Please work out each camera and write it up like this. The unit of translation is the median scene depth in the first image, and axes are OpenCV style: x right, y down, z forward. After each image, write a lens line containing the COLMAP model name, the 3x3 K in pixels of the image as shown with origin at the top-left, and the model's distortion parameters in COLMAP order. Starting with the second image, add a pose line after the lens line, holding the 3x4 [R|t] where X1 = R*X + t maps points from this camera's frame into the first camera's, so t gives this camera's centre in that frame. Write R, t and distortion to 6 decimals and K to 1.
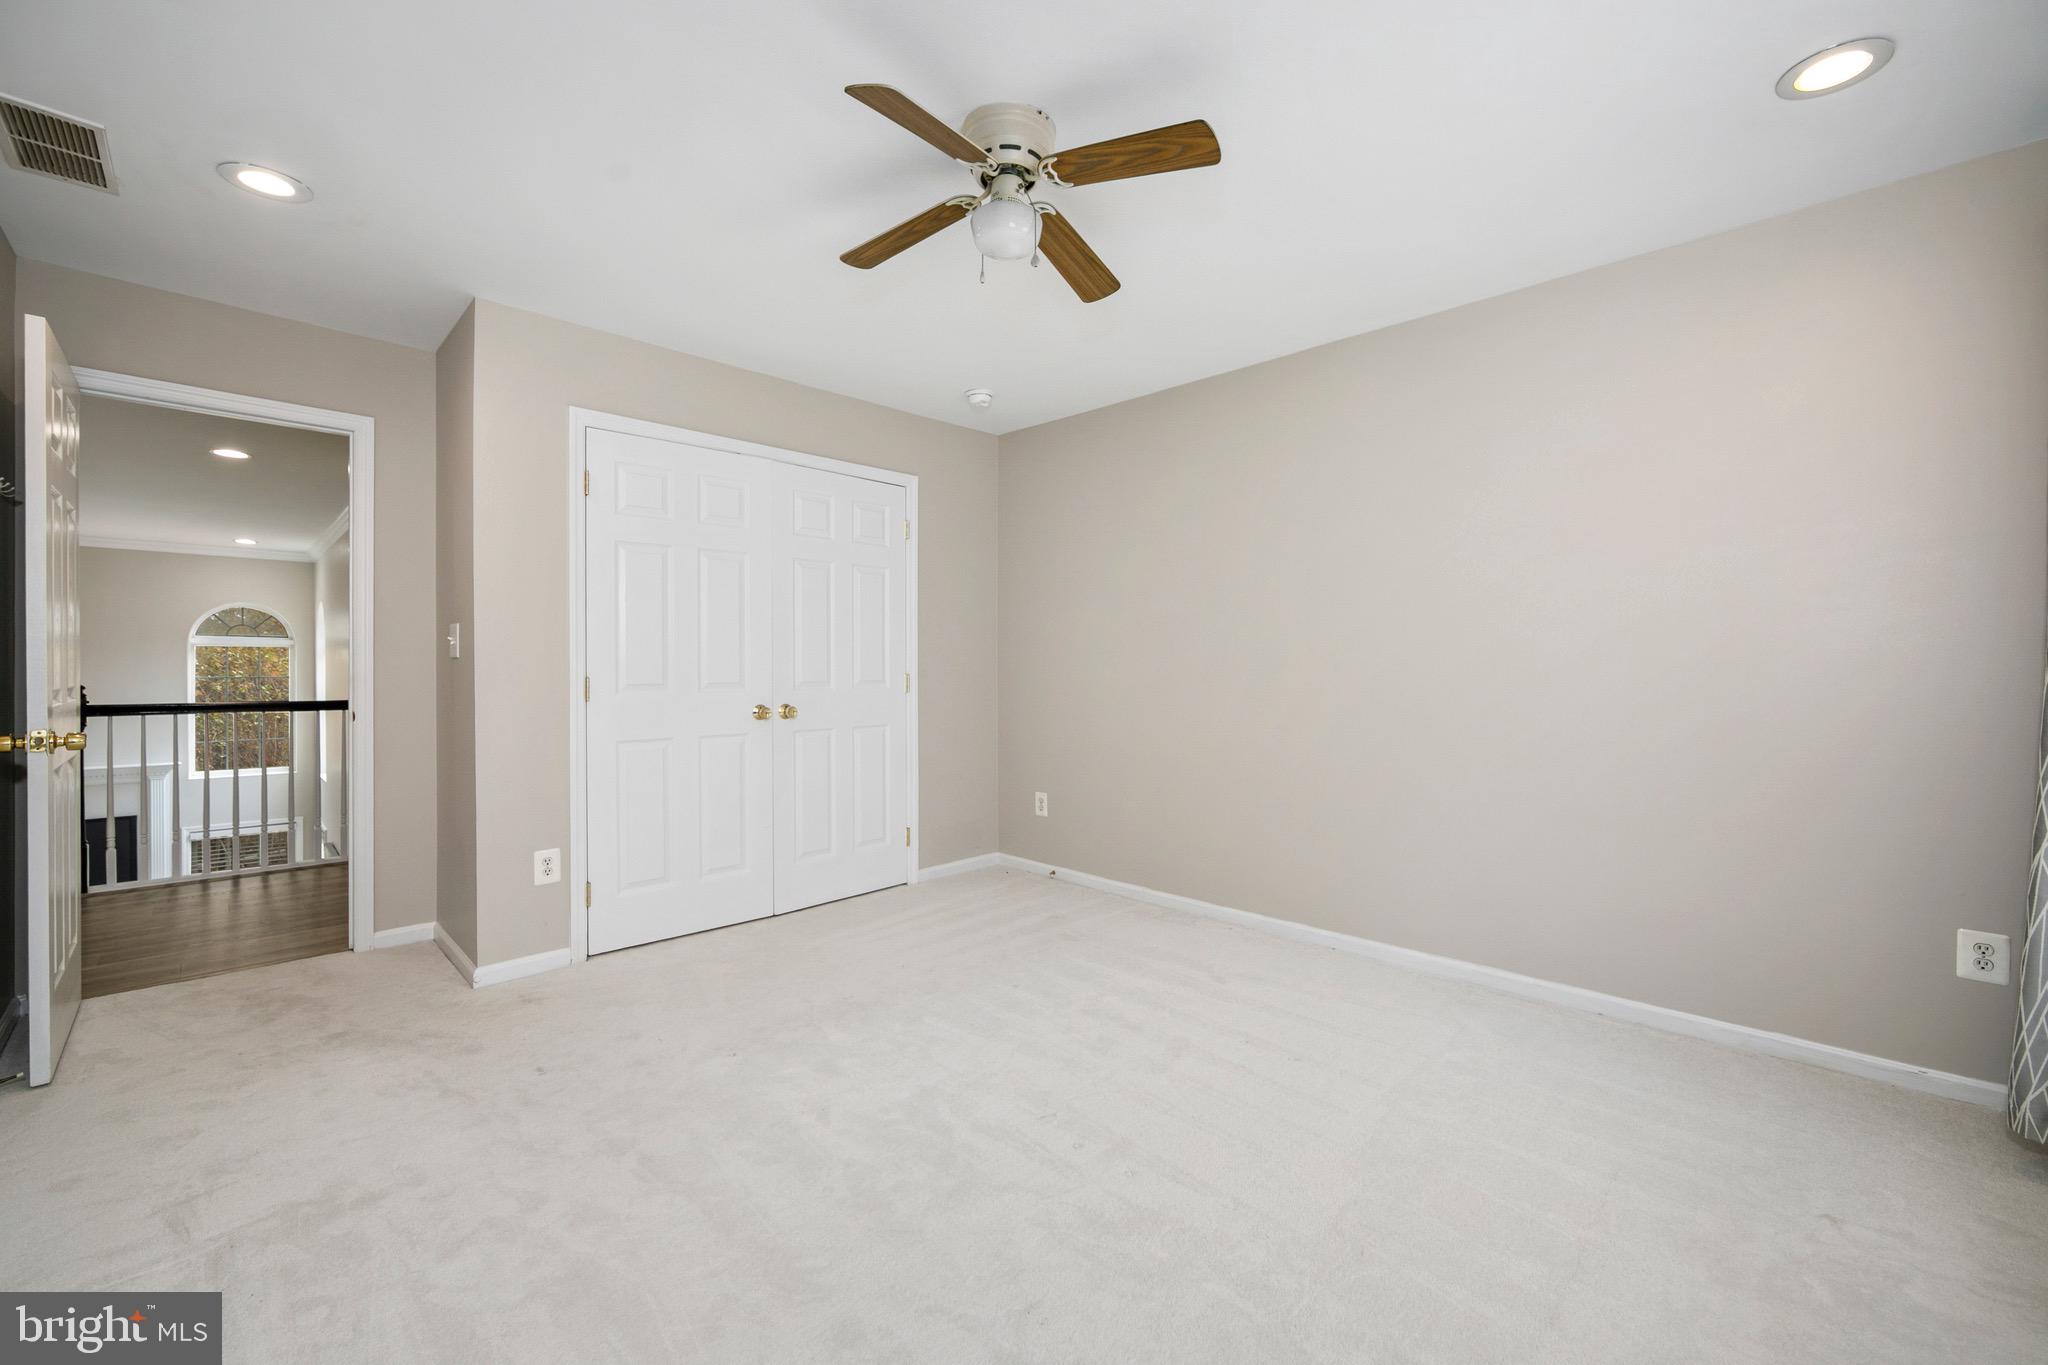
lens RADIAL K [[815.0, 0, 1013.7], [0, 815.0, 674.7], [0, 0, 1]] dist [-0.007799, 0.000164]
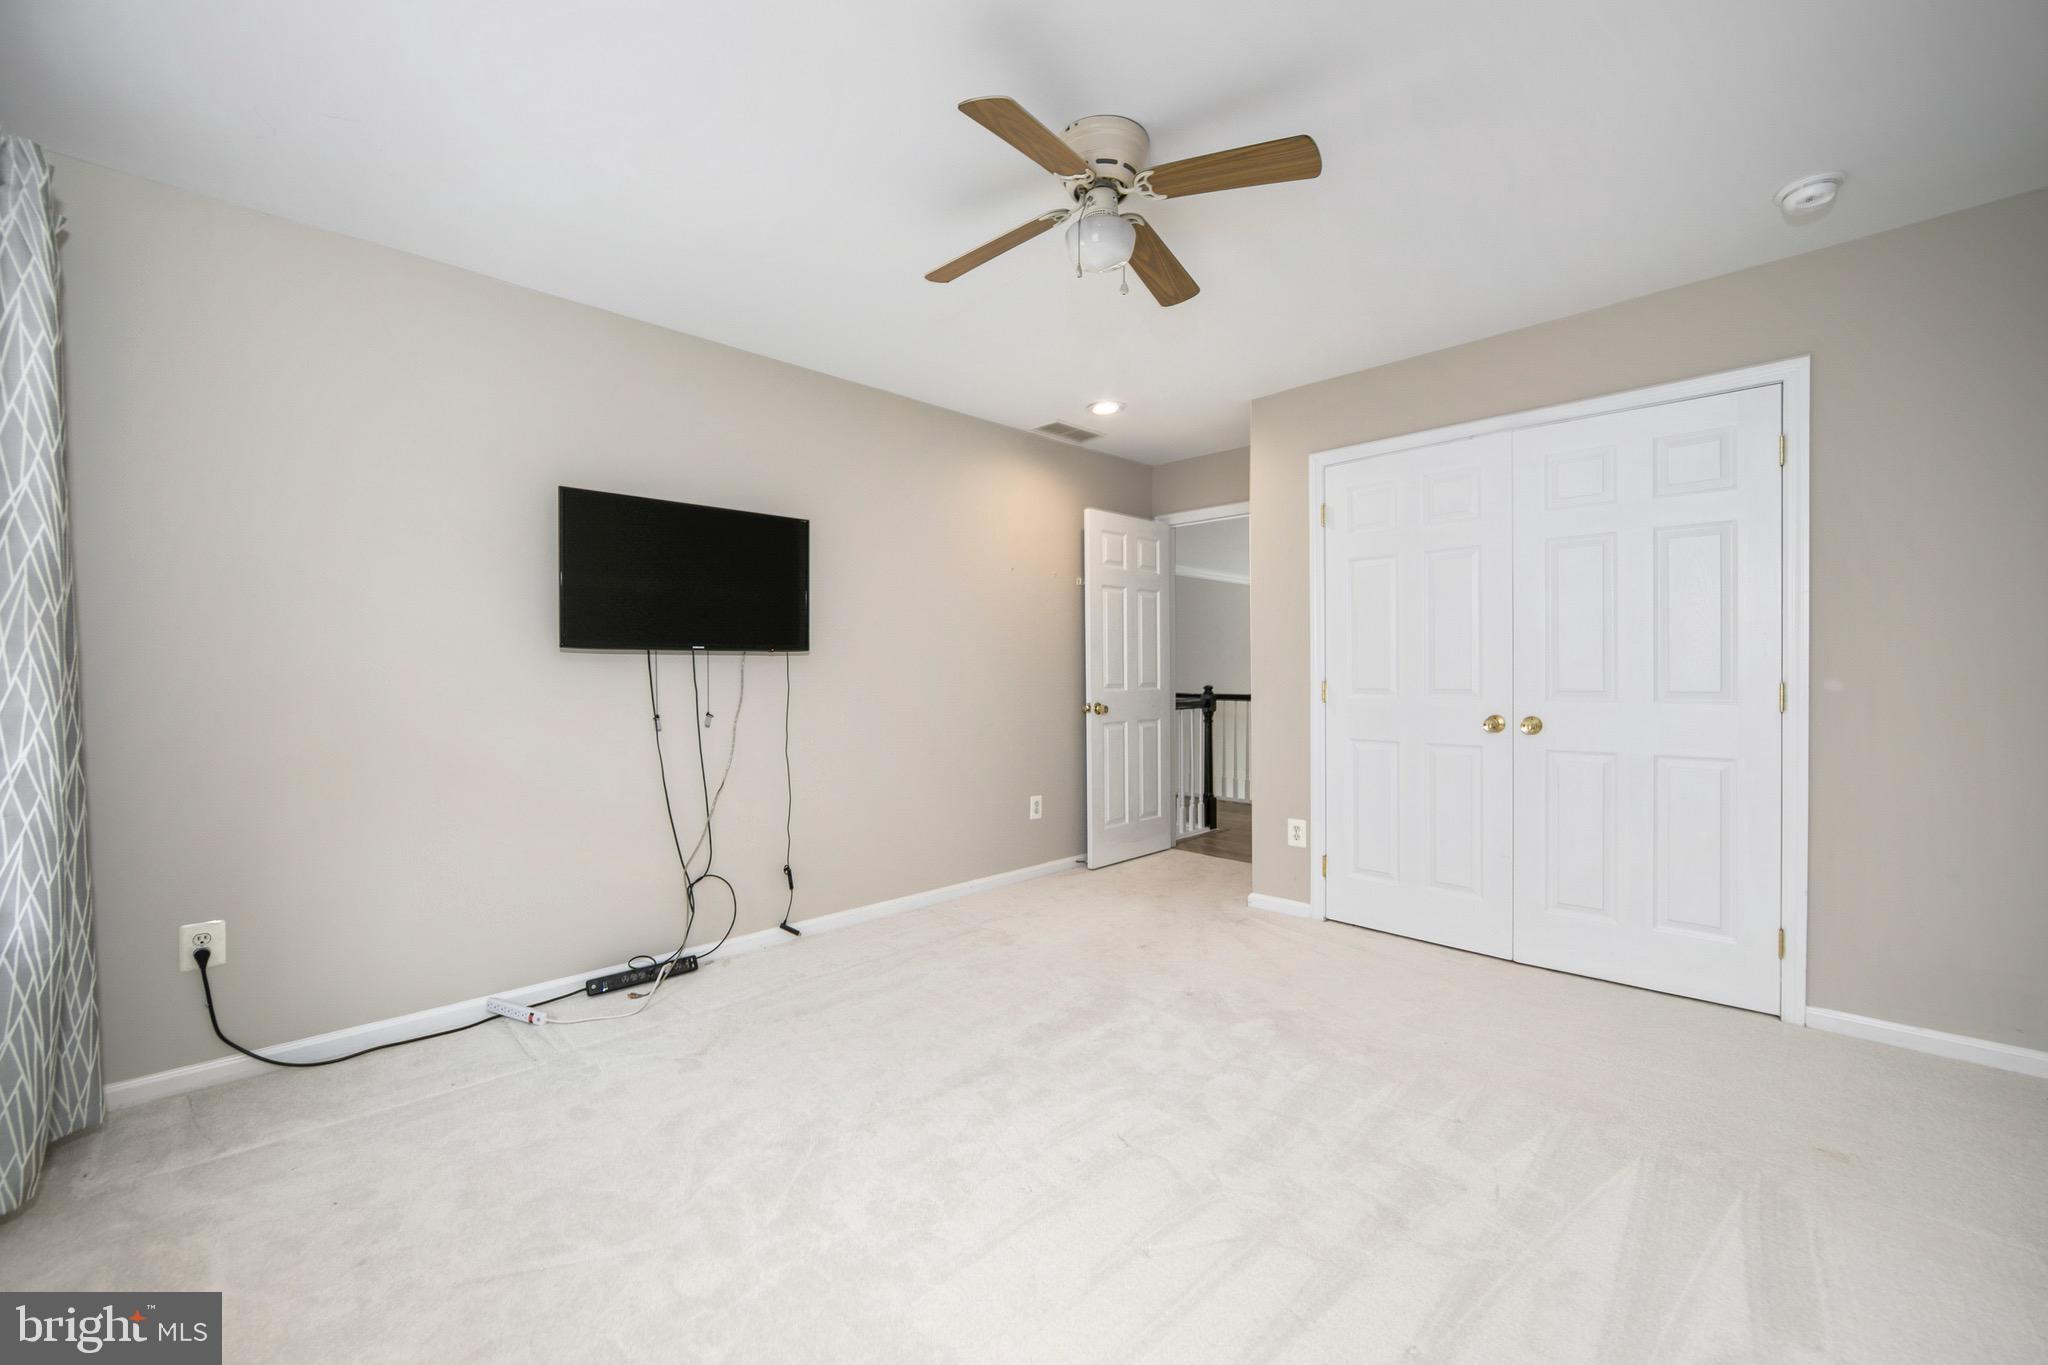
lens RADIAL K [[811.9, 0, 1036.6], [0, 811.9, 681.6], [0, 0, 1]] dist [-0.010451, 0.000112]
pose [[-0.018813, 0.008716, -0.999785, 0.679010], [0.006958, 0.999939, 0.008587, -0.009420], [0.999799, -0.006795, -0.018872, 0.629207]]
